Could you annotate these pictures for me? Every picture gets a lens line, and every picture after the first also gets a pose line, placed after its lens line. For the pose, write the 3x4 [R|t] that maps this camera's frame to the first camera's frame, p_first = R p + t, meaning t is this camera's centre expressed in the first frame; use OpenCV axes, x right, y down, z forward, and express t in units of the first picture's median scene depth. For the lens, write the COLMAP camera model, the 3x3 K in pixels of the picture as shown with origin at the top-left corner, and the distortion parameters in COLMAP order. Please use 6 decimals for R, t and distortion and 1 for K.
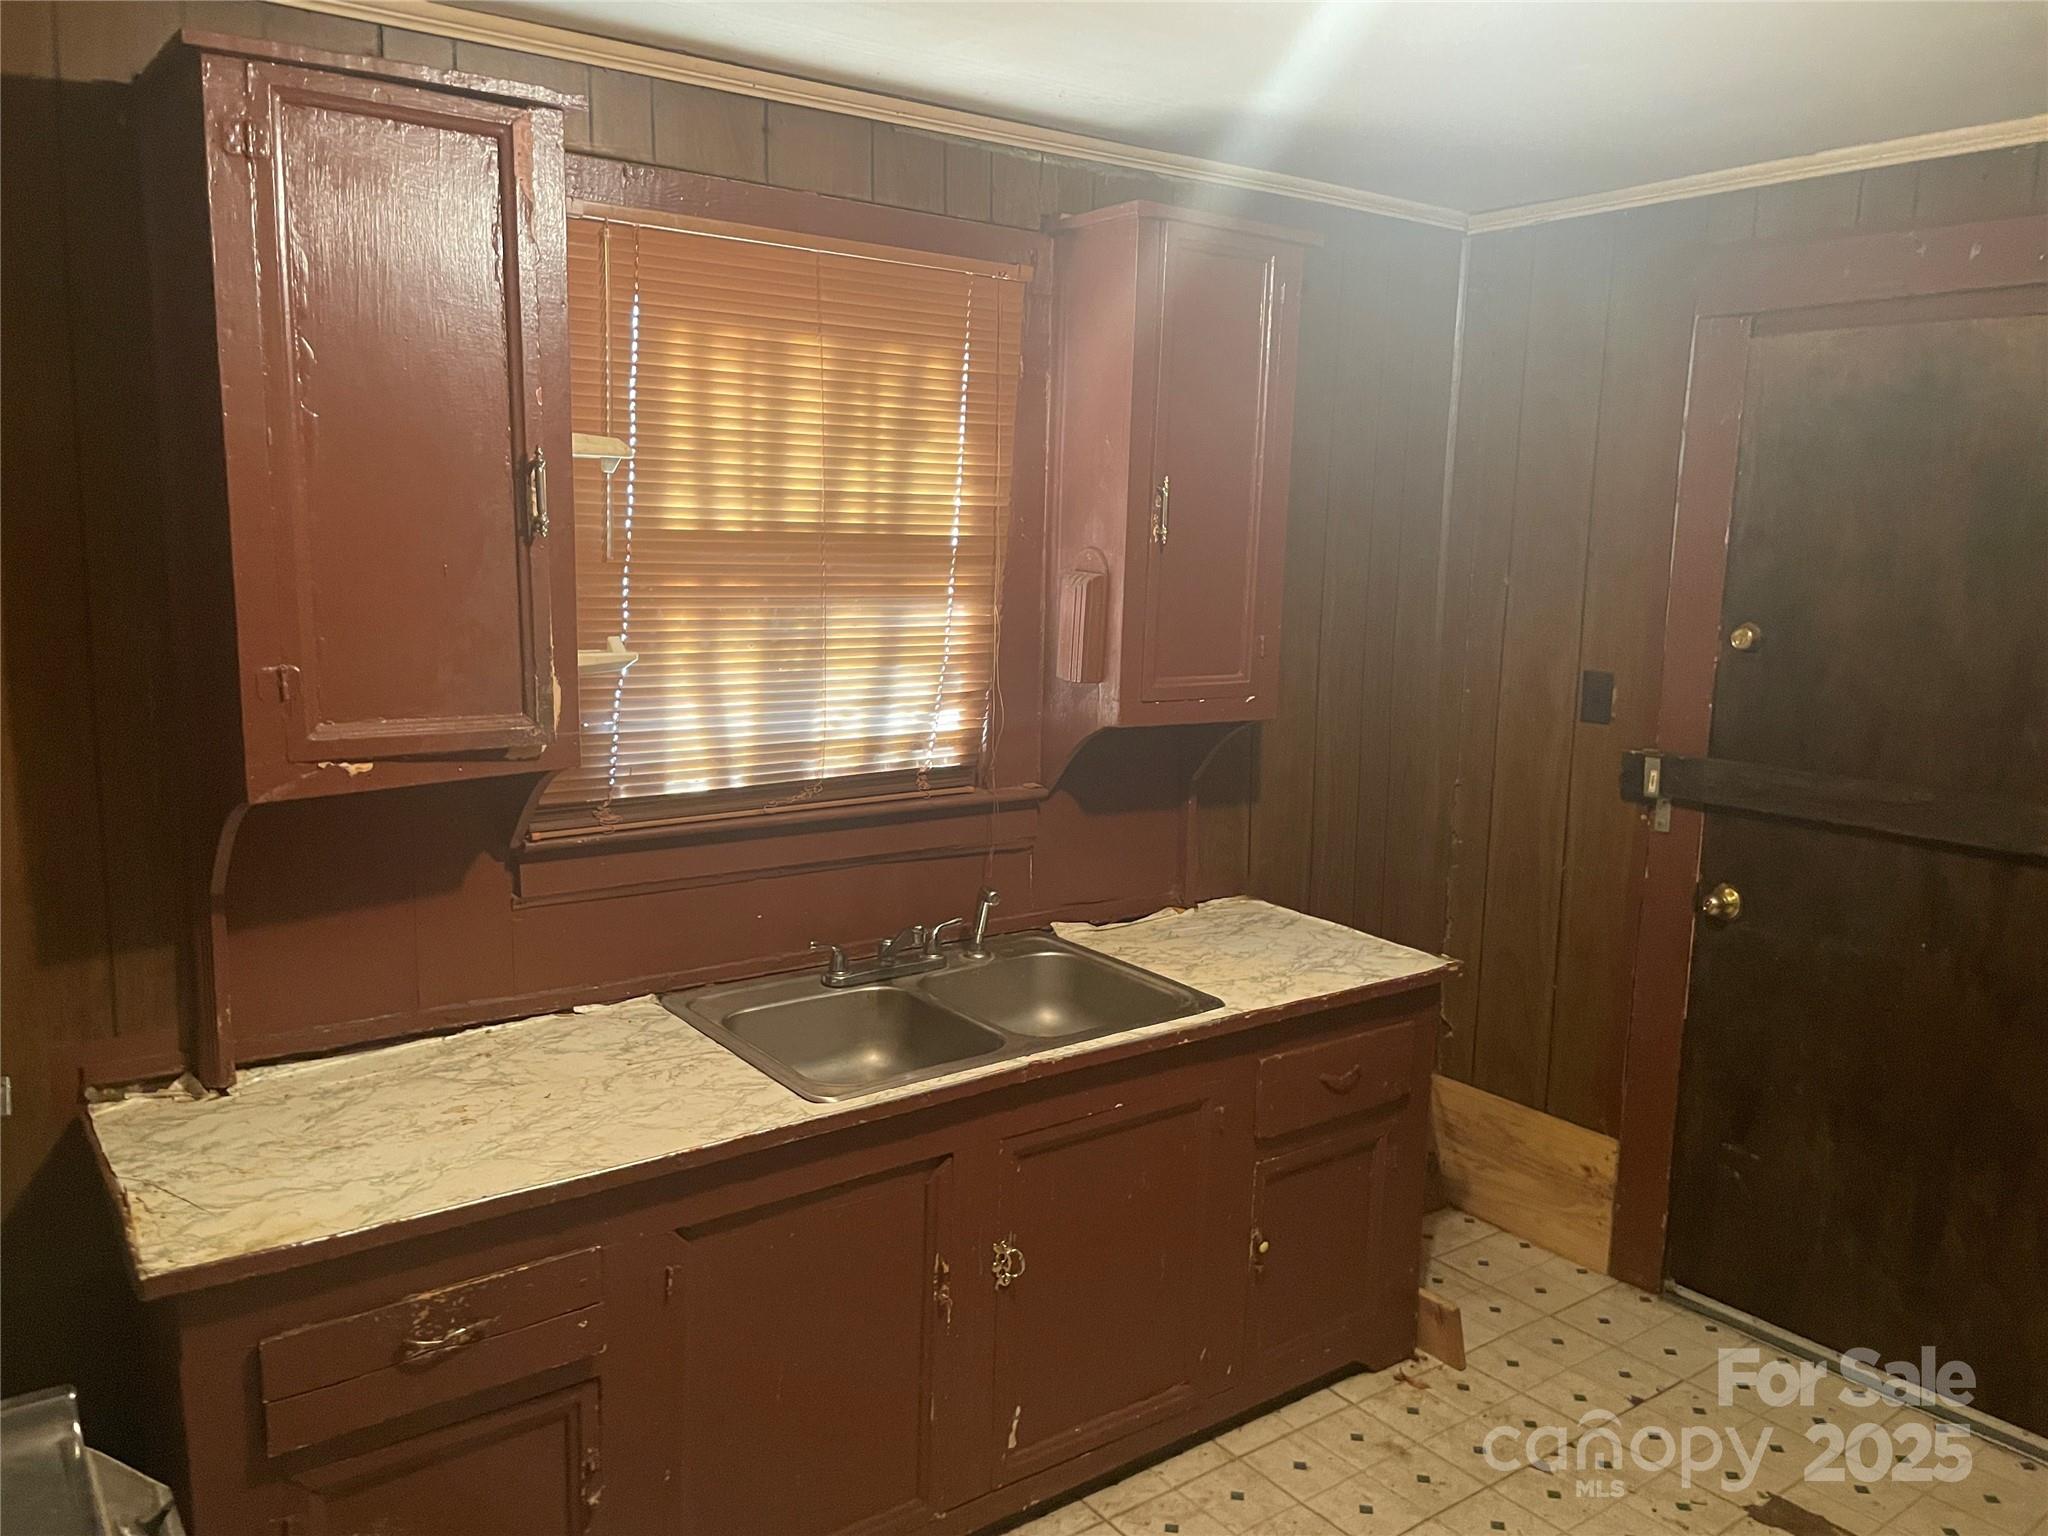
lens RADIAL K [[1536.4, 0, 1025.4], [0, 1536.4, 771.9], [0, 0, 1]] dist [0.004821, -0.007510]
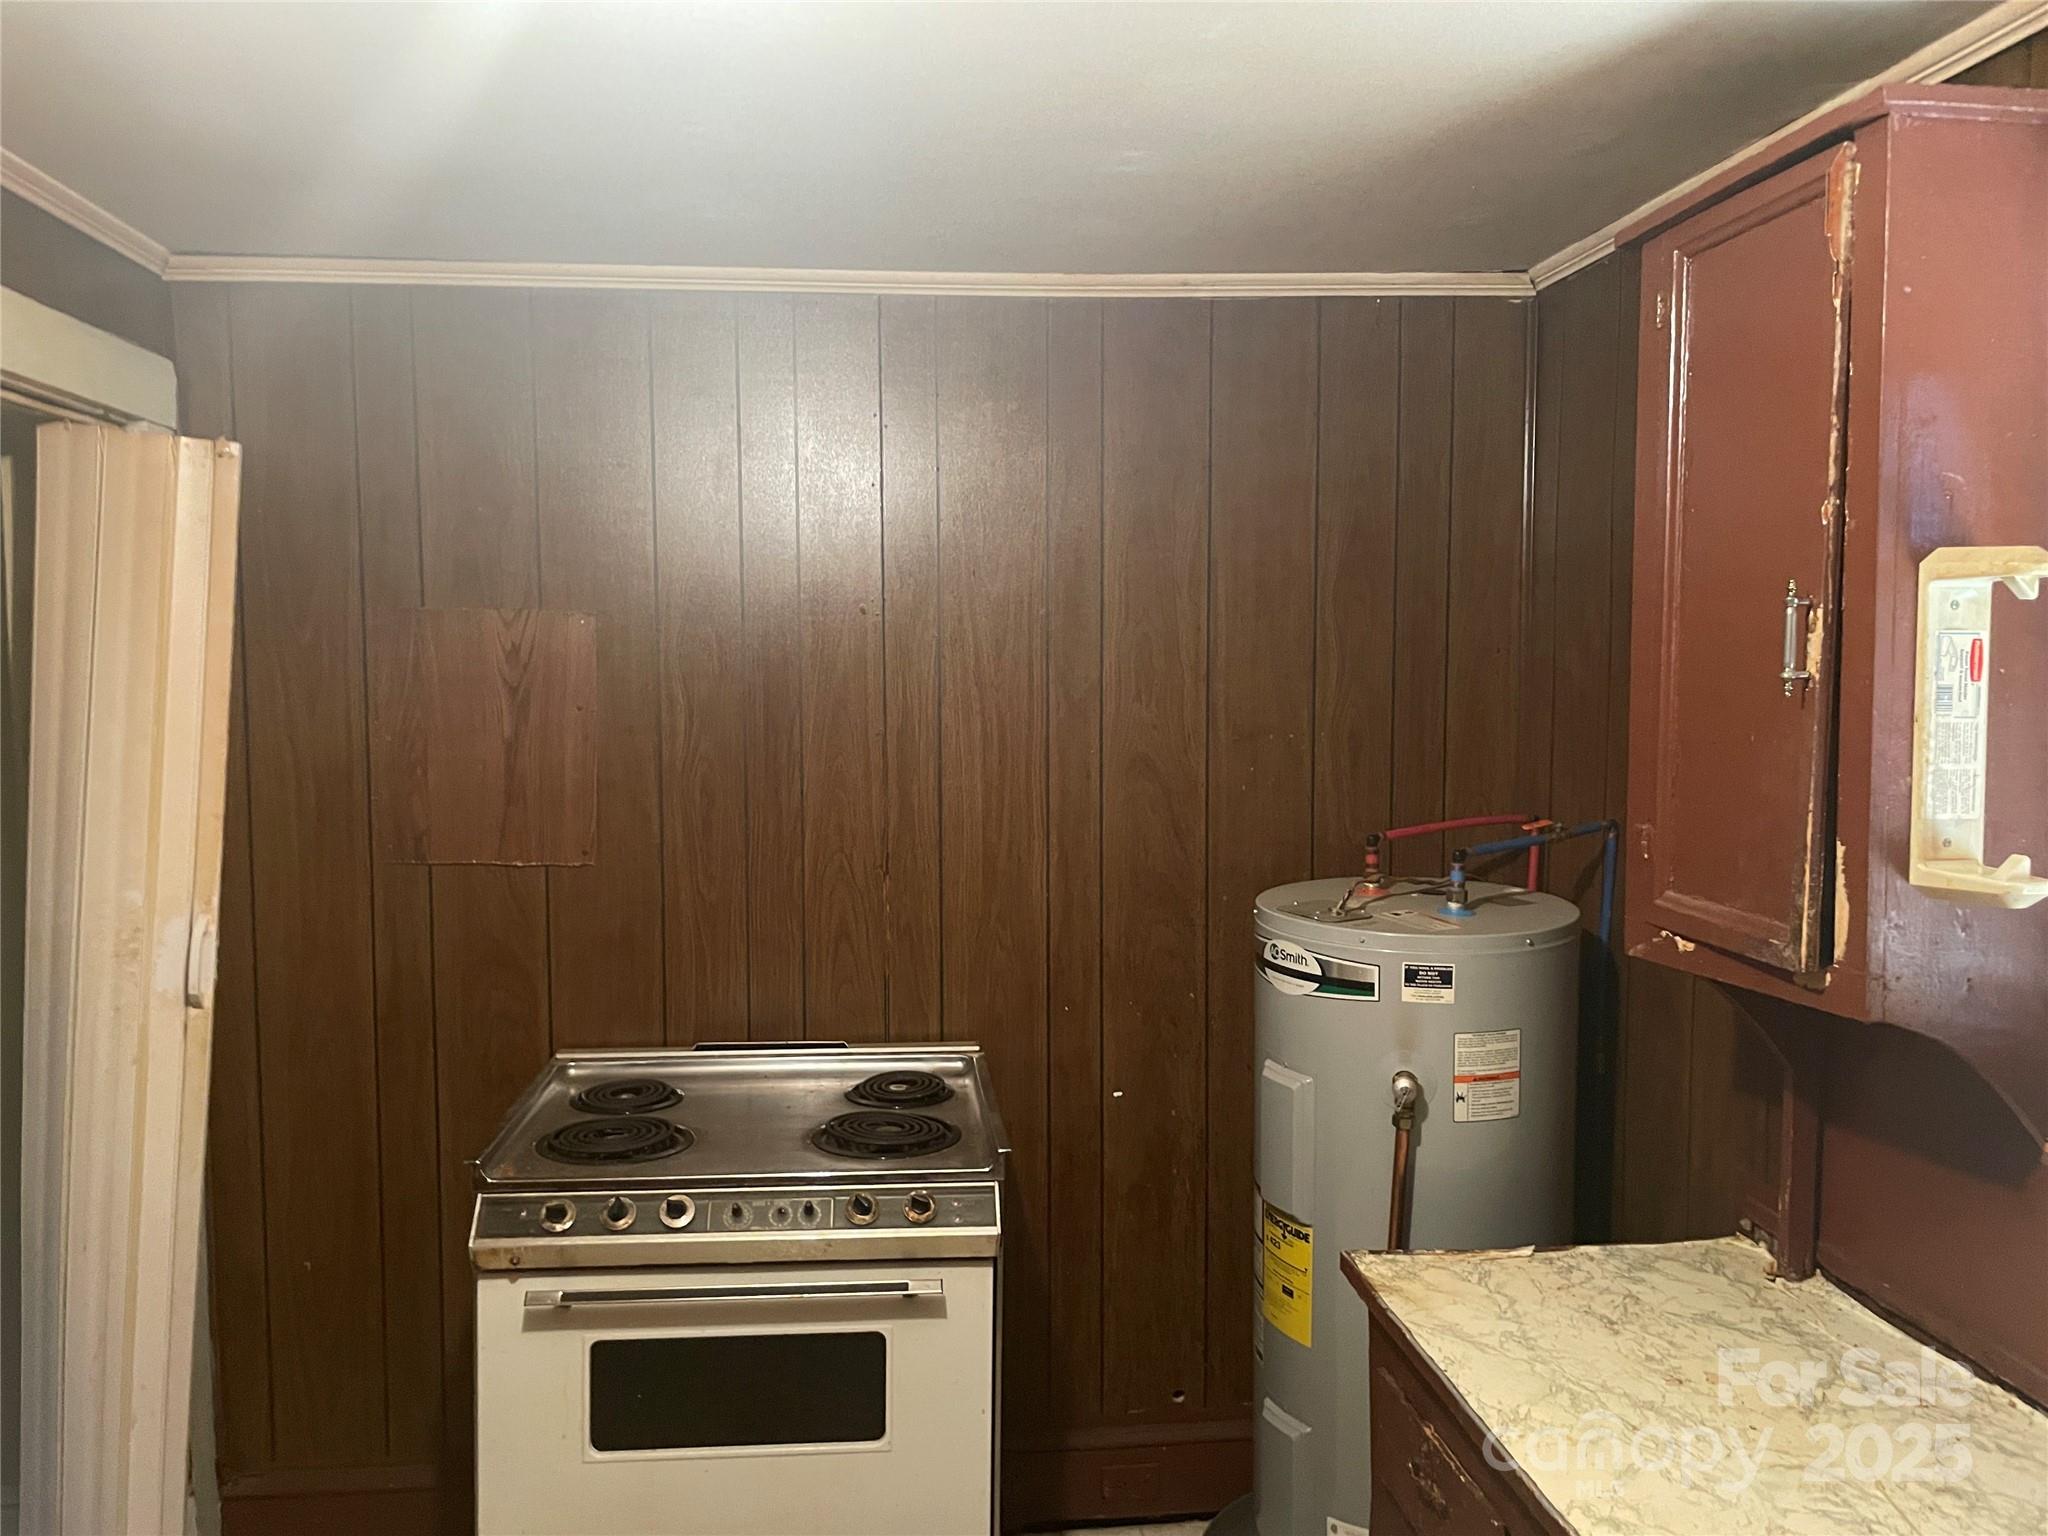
lens RADIAL K [[1536.4, 0, 1022.9], [0, 1536.4, 765.2], [0, 0, 1]] dist [0.004821, -0.007510]
pose [[-0.495375, 0.040137, -0.867751, 0.537730], [-0.140327, 0.982115, 0.125535, -0.162136], [0.857270, 0.183956, -0.480883, 1.038940]]
